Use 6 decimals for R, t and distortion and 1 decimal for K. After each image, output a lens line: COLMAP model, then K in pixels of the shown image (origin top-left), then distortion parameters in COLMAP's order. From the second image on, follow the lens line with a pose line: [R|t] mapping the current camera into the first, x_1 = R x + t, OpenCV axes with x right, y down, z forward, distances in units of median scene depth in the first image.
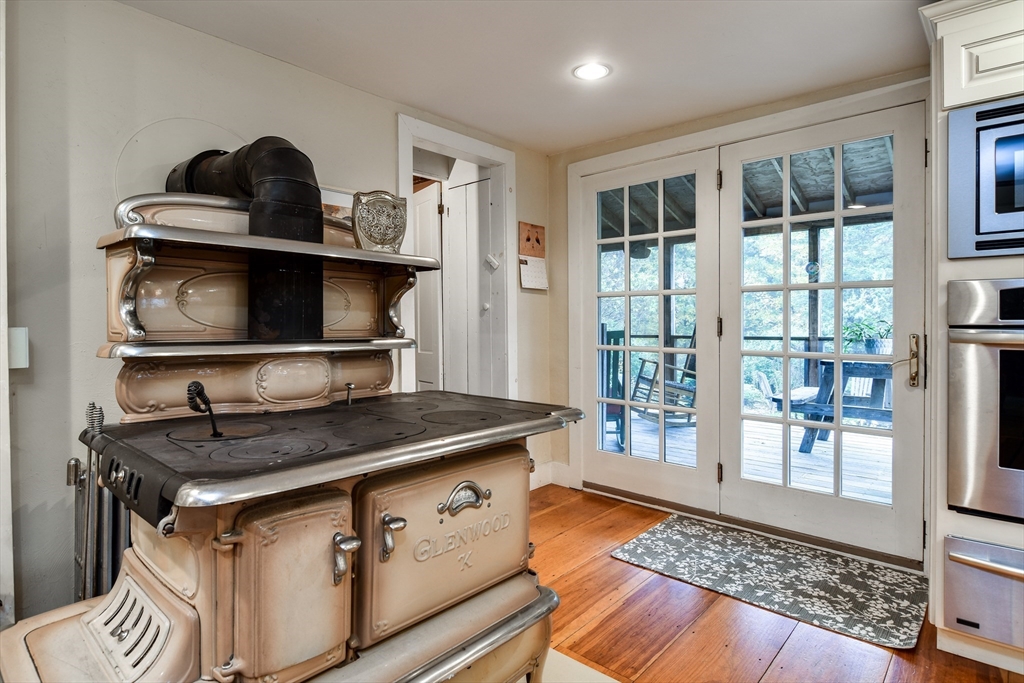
lens RADIAL K [[561.2, 0, 523.0], [0, 561.2, 325.0], [0, 0, 1]] dist [0.001389, -0.007074]
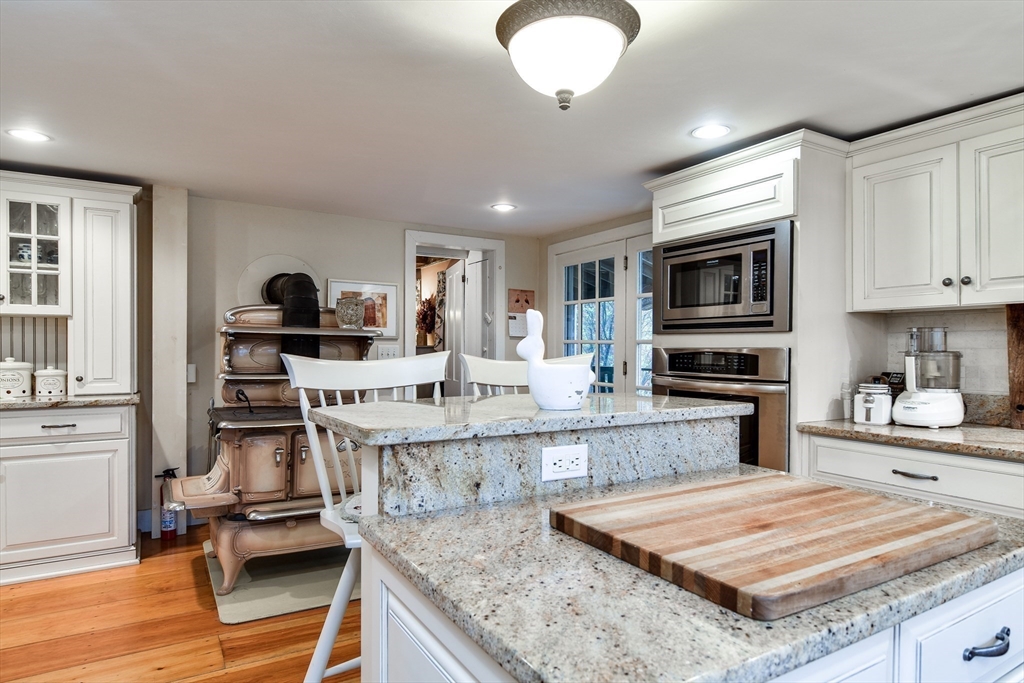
lens RADIAL K [[561.2, 0, 531.3], [0, 561.2, 350.0], [0, 0, 1]] dist [0.001389, -0.007074]
pose [[0.969913, 0.016947, -0.242862, 0.839869], [-0.018456, 0.999822, -0.003942, -0.059479], [0.242752, 0.008306, 0.970053, -0.739090]]
